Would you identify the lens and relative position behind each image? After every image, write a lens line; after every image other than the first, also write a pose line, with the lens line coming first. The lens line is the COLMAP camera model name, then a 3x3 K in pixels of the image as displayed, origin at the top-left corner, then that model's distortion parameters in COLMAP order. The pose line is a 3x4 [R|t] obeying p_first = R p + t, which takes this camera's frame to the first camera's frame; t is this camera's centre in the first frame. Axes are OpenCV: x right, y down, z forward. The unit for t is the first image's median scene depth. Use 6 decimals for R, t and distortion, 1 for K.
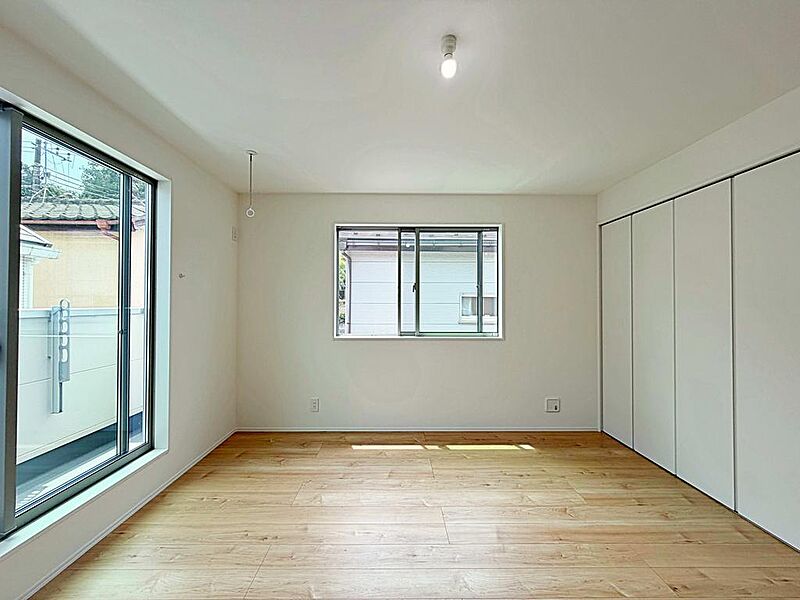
lens RADIAL K [[321.6, 0, 397.1], [0, 321.6, 301.9], [0, 0, 1]] dist [0.003718, -0.000322]
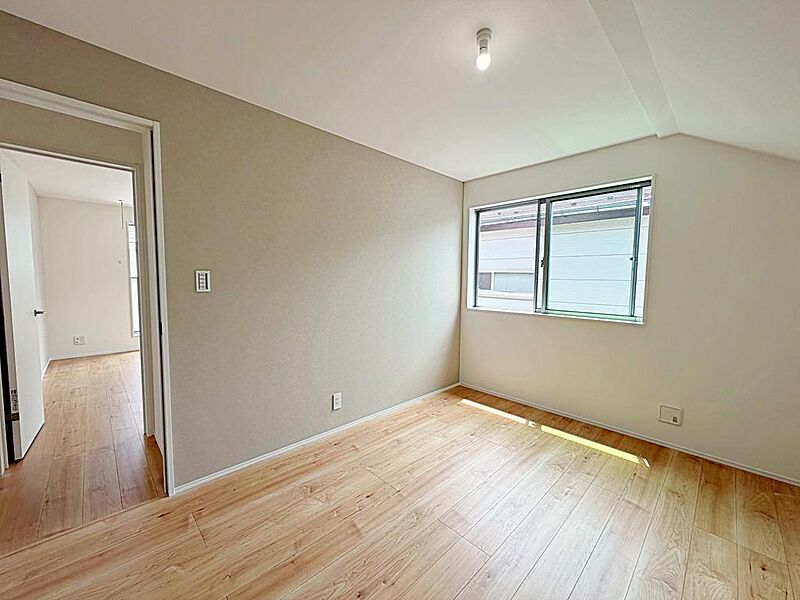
lens RADIAL K [[321.6, 0, 398.6], [0, 321.6, 299.6], [0, 0, 1]] dist [0.003718, -0.000322]
pose [[0.696456, 0.052519, -0.715675, 0.504224], [-0.004328, 0.997607, 0.068997, 0.001039], [0.717586, -0.044956, 0.695017, 0.025475]]
